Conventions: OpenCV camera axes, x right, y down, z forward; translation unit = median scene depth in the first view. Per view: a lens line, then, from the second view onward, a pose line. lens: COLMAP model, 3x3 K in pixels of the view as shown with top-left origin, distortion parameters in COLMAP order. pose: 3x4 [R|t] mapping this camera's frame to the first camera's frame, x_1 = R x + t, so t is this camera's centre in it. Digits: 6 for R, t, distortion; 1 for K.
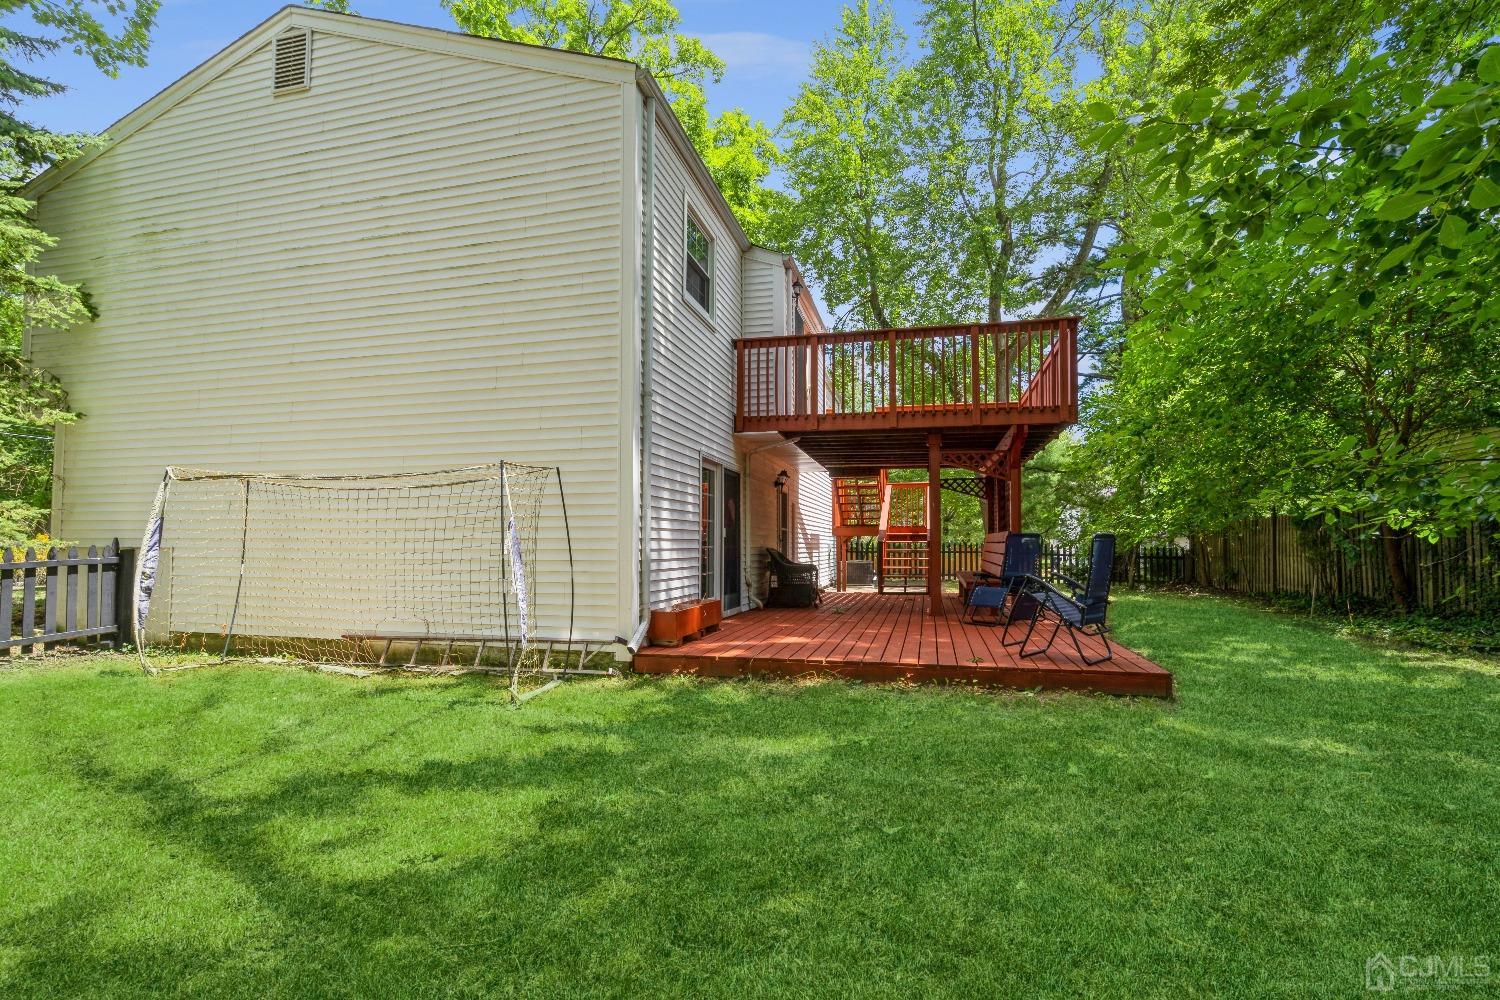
lens RADIAL K [[697.0, 0, 747.2], [0, 697.0, 523.2], [0, 0, 1]] dist [-0.001772, 0.001398]
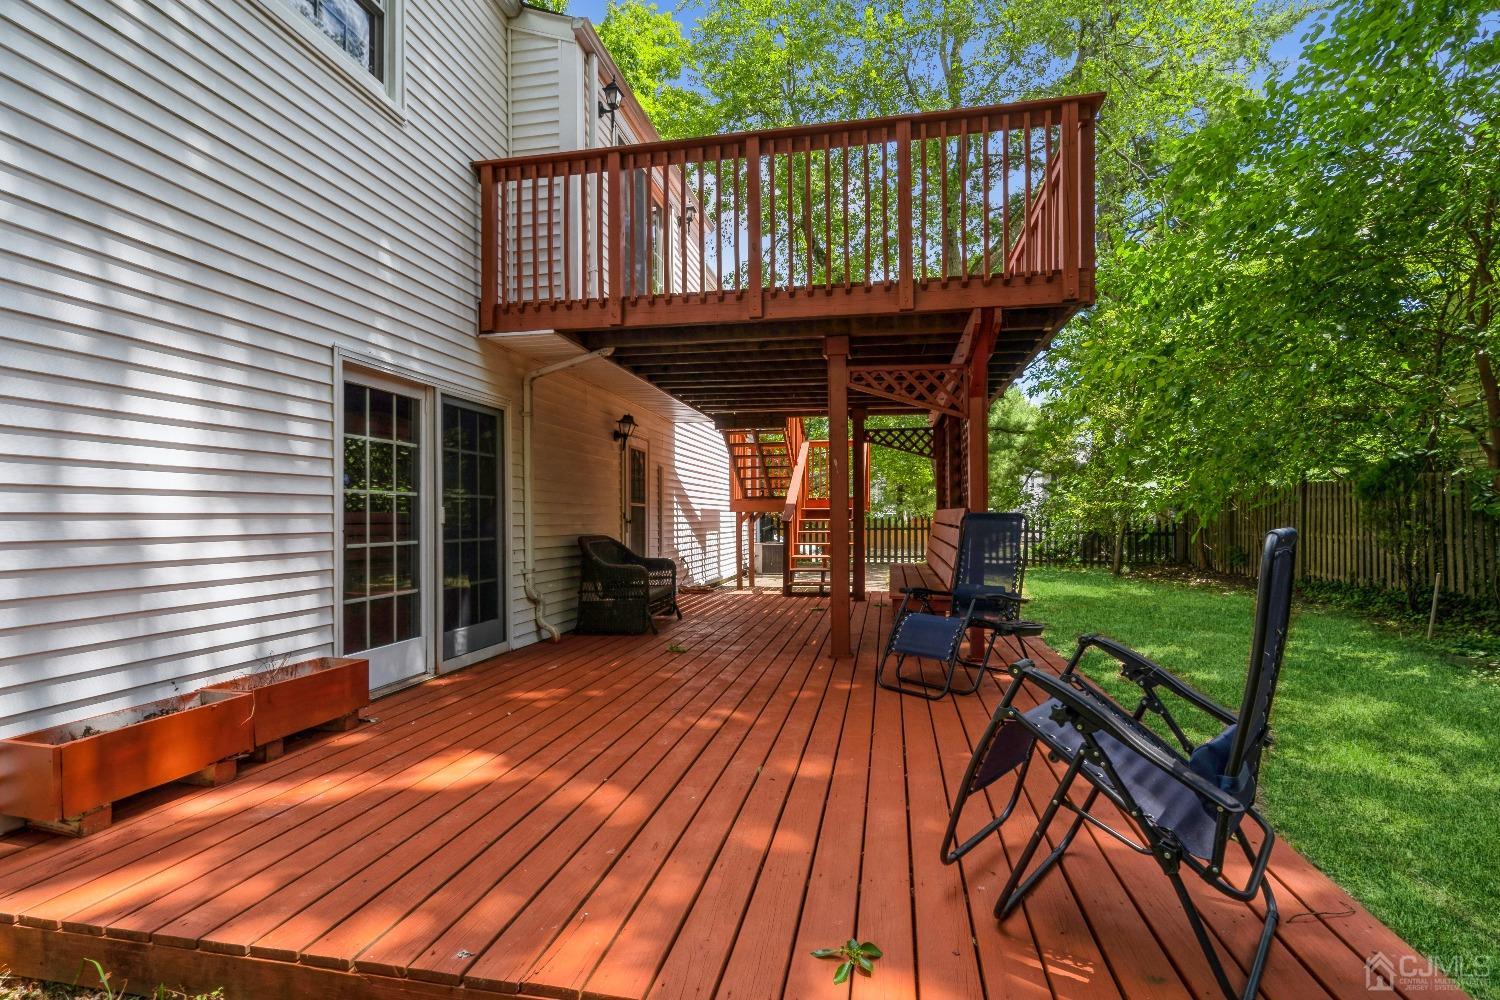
lens RADIAL K [[697.0, 0, 743.4], [0, 697.0, 509.4], [0, 0, 1]] dist [-0.001772, 0.001398]
pose [[0.998760, -0.006943, 0.049290, 0.150602], [0.005865, 0.999741, 0.021984, -0.001016], [-0.049430, -0.021667, 0.998543, 0.401231]]
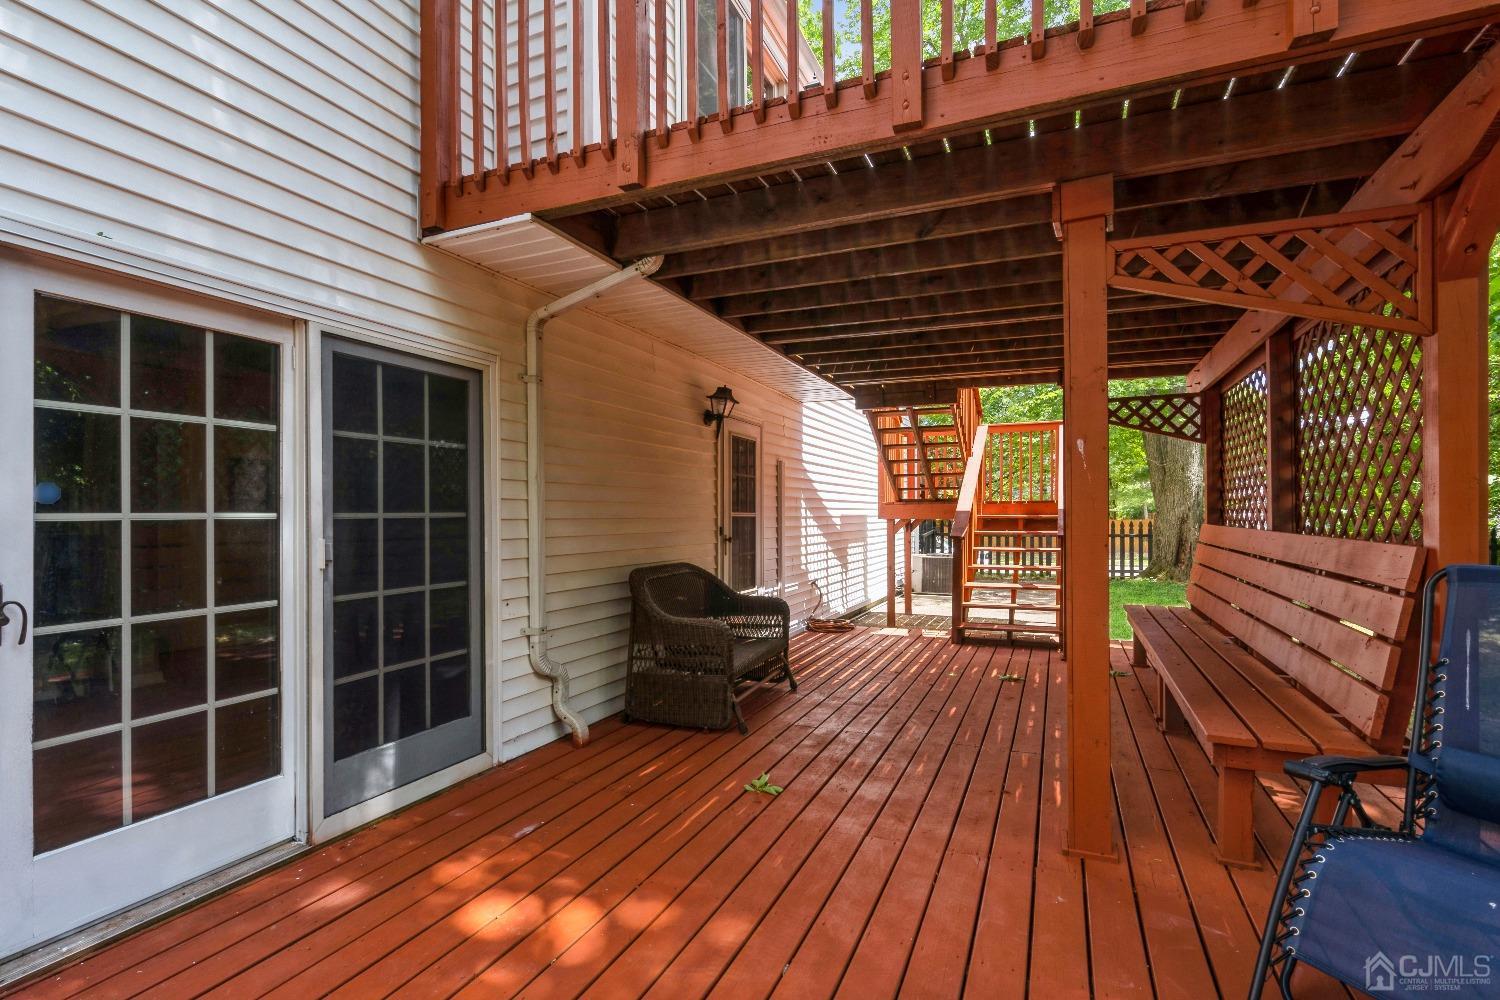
lens RADIAL K [[697.0, 0, 745.6], [0, 697.0, 513.5], [0, 0, 1]] dist [-0.001772, 0.001398]
pose [[0.985206, -0.005321, -0.171291, 0.169893], [0.011092, 0.999402, 0.032751, -0.009522], [0.171014, -0.034167, 0.984676, 0.651143]]
